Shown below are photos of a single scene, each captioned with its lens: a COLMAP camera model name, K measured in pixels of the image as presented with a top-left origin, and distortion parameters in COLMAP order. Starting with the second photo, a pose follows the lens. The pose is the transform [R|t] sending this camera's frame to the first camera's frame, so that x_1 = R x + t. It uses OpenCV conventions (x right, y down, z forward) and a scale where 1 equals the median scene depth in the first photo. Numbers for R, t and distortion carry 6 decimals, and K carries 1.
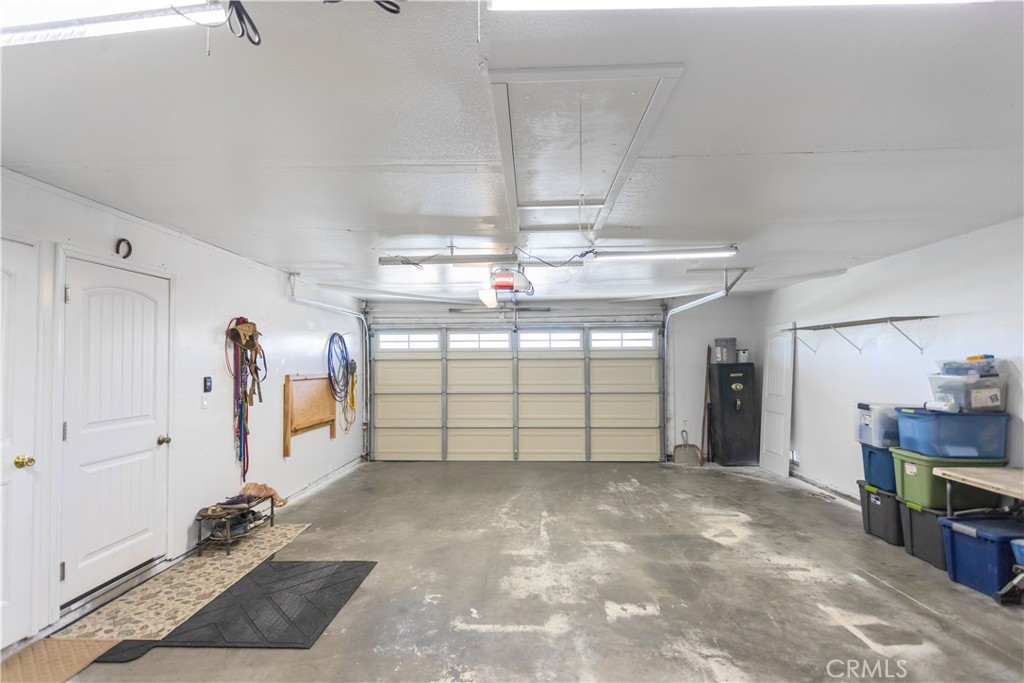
lens RADIAL K [[497.7, 0, 508.7], [0, 497.7, 346.6], [0, 0, 1]] dist [0.001629, 0.002592]
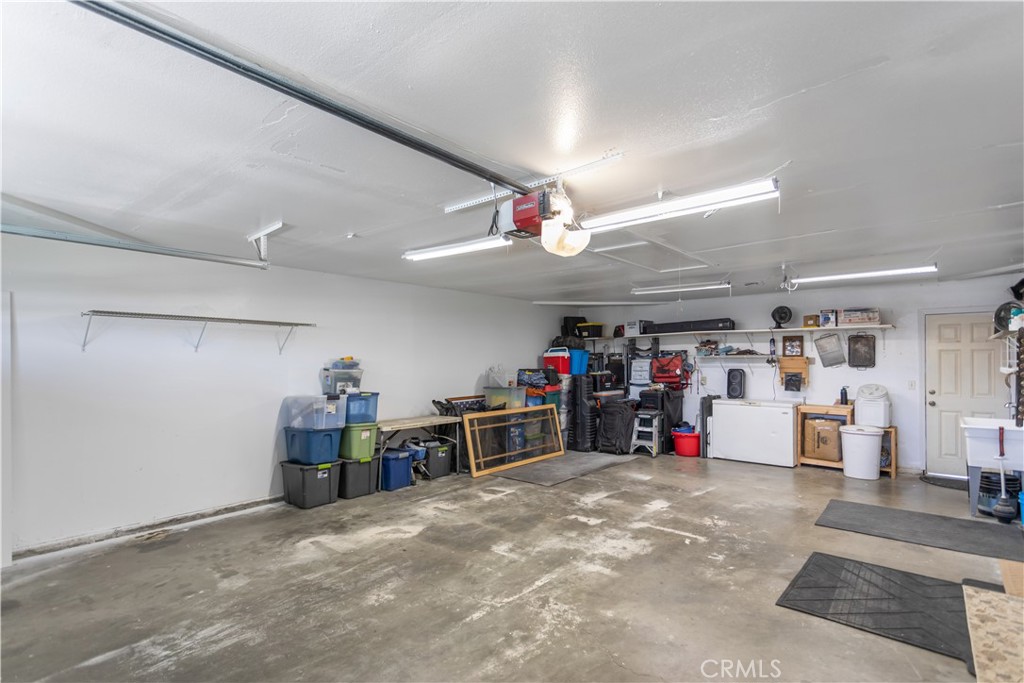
lens RADIAL K [[497.7, 0, 509.3], [0, 497.7, 349.3], [0, 0, 1]] dist [0.001629, 0.002592]
pose [[-0.783598, 0.024081, 0.620802, -0.473128], [-0.010846, 0.998566, -0.052424, 0.074198], [-0.621174, -0.047813, -0.782213, 2.075923]]
